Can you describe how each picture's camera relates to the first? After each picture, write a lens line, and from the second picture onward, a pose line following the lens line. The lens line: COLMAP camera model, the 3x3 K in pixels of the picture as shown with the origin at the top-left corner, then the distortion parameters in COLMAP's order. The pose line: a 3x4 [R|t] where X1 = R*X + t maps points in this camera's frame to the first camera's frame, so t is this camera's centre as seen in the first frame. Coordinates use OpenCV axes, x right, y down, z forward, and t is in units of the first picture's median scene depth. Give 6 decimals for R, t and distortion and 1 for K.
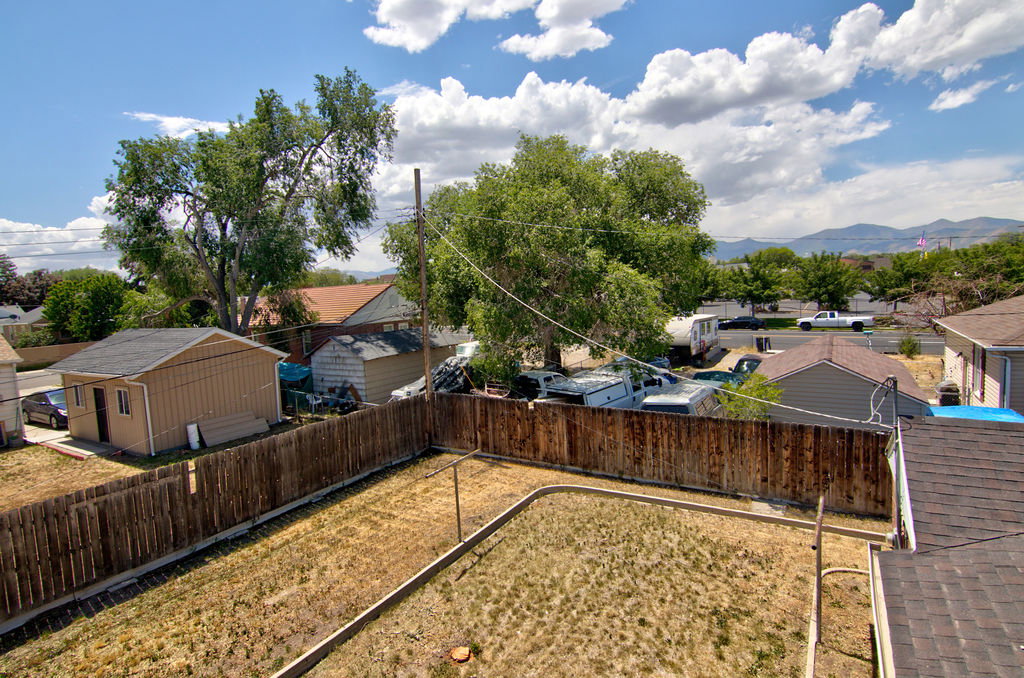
lens RADIAL K [[524.1, 0, 512.0], [0, 524.1, 339.0], [0, 0, 1]] dist [0.001465, -0.000209]
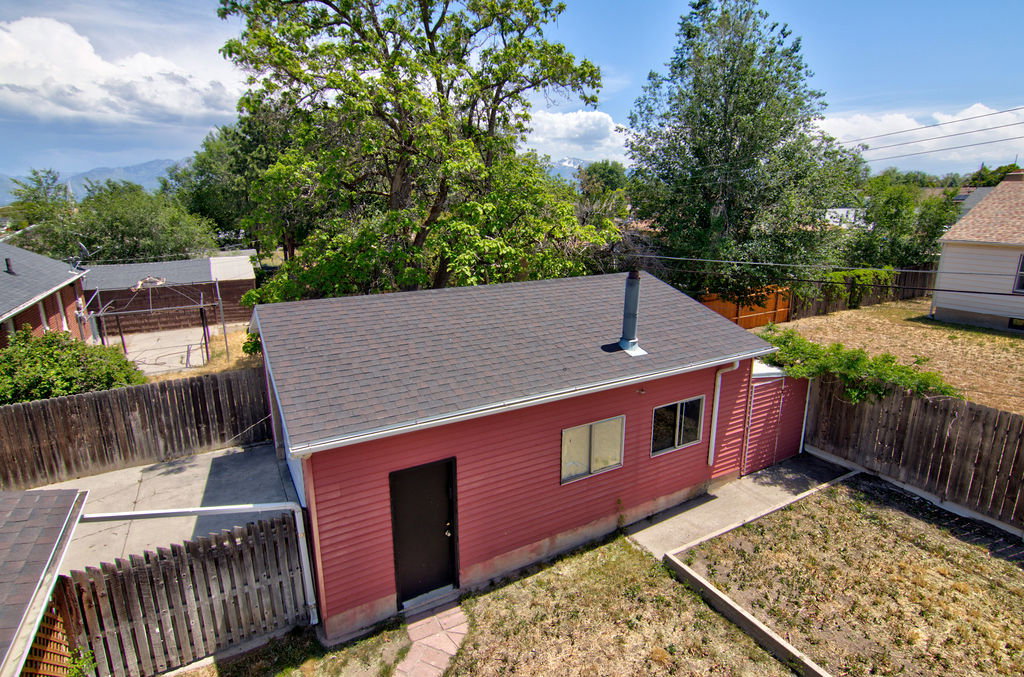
lens RADIAL K [[524.1, 0, 512.0], [0, 524.1, 338.5], [0, 0, 1]] dist [0.001465, -0.000209]
pose [[-0.478705, 0.273944, -0.834144, 0.141911], [-0.047969, 0.940497, 0.336400, -0.045569], [0.876665, 0.201050, -0.437079, 0.393388]]
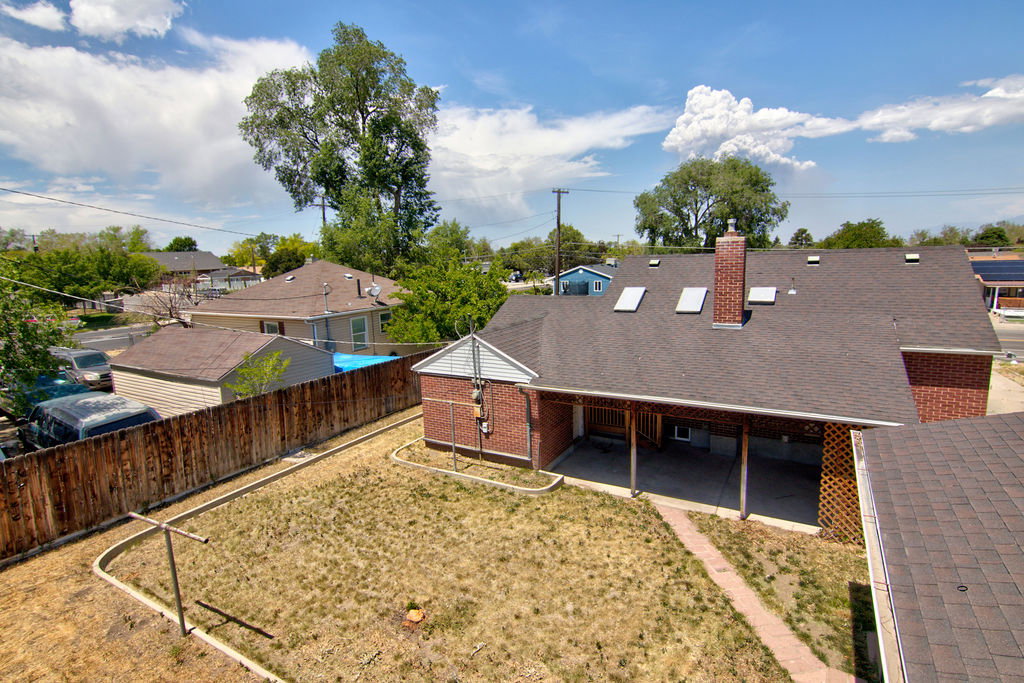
lens RADIAL K [[518.6, 0, 510.6], [0, 518.6, 344.3], [0, 0, 1]] dist [0.001586, 0.000279]
pose [[-0.024620, -0.117330, 0.992788, -0.590872], [0.126194, 0.984780, 0.119513, -0.013938], [-0.991700, 0.128226, -0.009439, 0.423403]]
